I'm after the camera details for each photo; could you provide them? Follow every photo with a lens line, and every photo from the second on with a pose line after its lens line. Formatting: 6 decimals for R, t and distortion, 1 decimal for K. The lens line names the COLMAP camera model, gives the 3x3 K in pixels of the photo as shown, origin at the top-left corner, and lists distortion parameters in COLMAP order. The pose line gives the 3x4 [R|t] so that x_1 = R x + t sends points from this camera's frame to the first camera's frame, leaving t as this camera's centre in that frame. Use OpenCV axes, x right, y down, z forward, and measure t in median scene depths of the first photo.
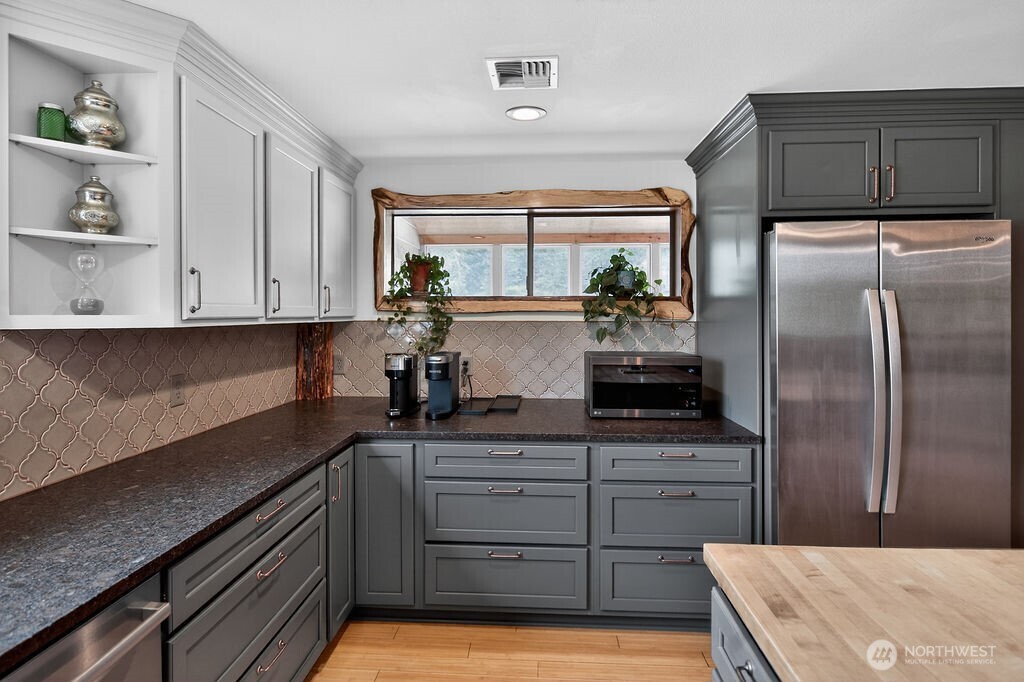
lens RADIAL K [[541.6, 0, 515.3], [0, 541.6, 316.4], [0, 0, 1]] dist [0.006050, -0.005667]
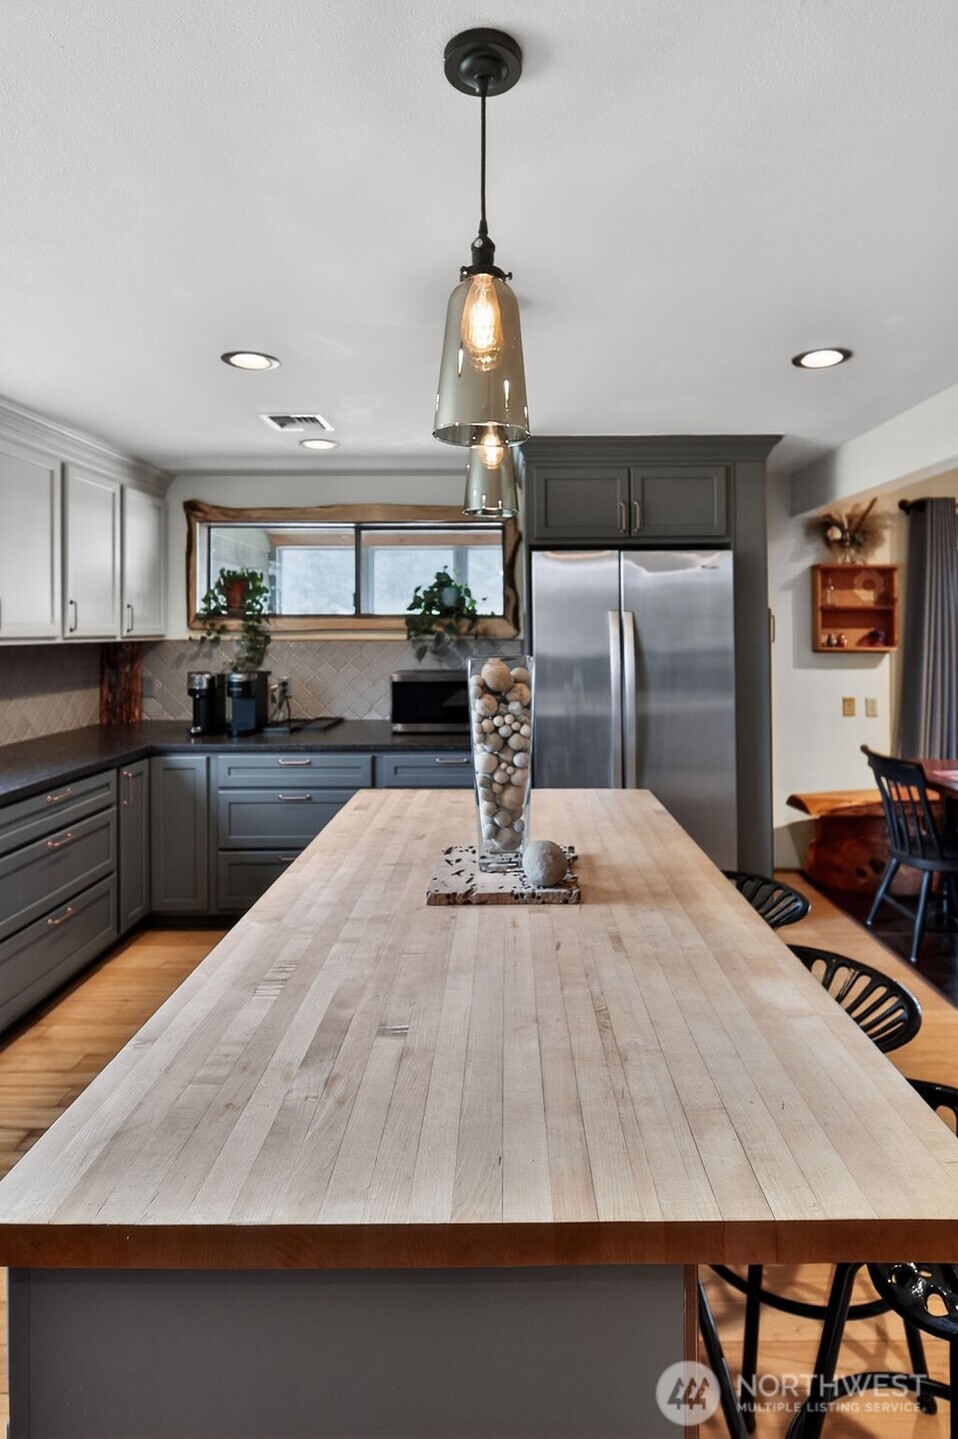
lens RADIAL K [[761.1, 0, 501.1], [0, 761.1, 624.4], [0, 0, 1]] dist [0.006050, -0.005667]
pose [[0.997565, -0.001551, 0.069730, 0.199309], [0.002370, 0.999929, -0.011665, -0.001952], [-0.069707, 0.011802, 0.997498, -0.373818]]
